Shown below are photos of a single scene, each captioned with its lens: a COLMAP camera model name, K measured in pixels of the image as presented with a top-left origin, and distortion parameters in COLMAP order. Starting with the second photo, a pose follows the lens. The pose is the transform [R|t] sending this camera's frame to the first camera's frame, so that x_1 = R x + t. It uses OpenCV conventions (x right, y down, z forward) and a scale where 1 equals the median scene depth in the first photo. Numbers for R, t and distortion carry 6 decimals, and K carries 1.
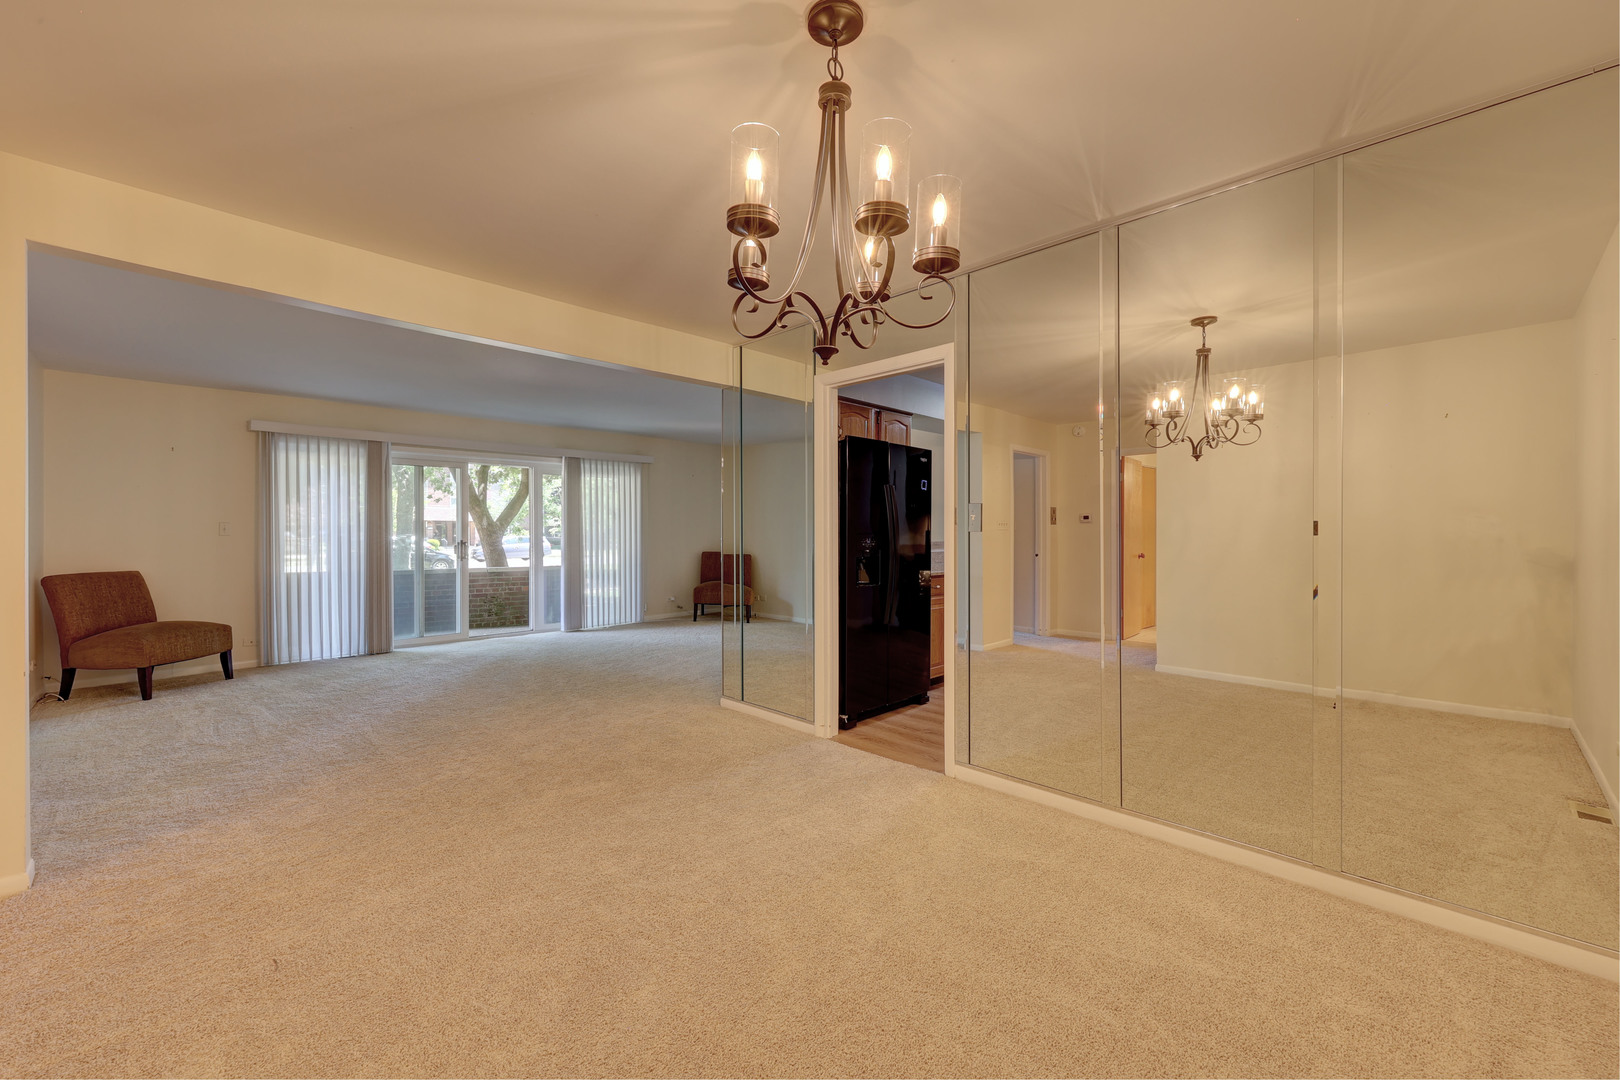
lens RADIAL K [[655.8, 0, 814.1], [0, 655.8, 527.4], [0, 0, 1]] dist [0.000815, -0.000094]
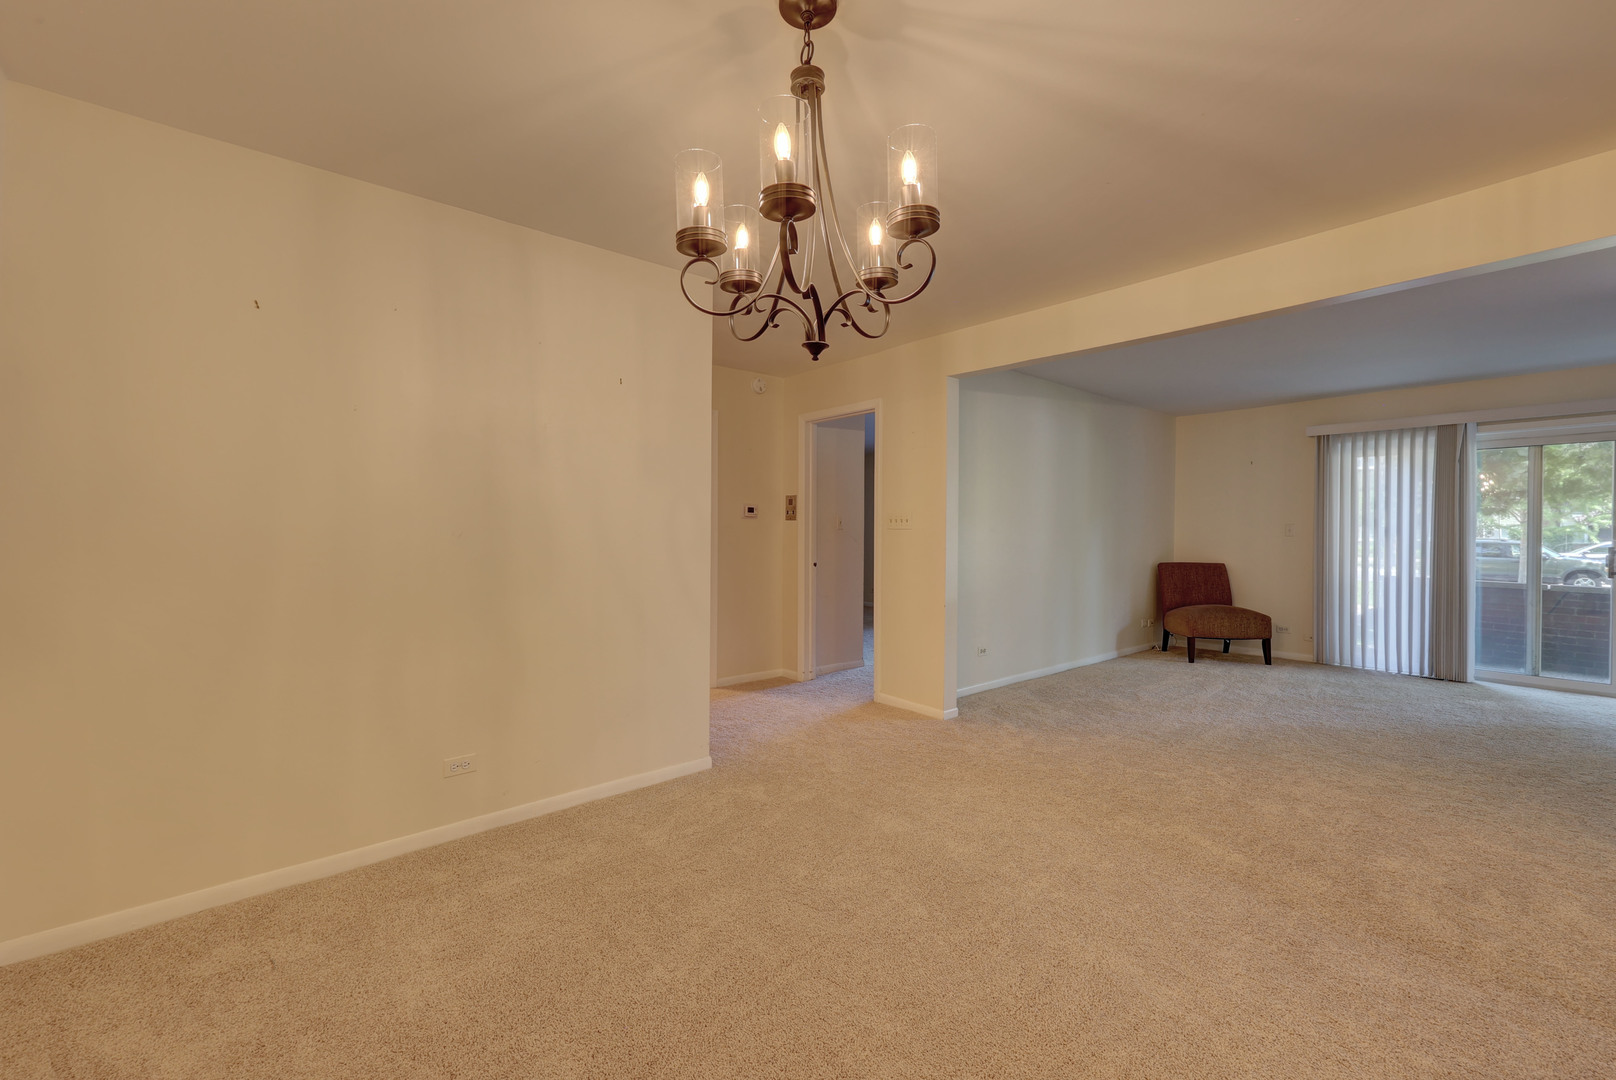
lens RADIAL K [[654.2, 0, 807.5], [0, 654.2, 534.3], [0, 0, 1]] dist [0.000815, -0.000094]
pose [[-0.109731, 0.008977, -0.993921, 0.277407], [0.002424, 0.999959, 0.008764, -0.002262], [0.993958, -0.001448, -0.109748, 0.309668]]
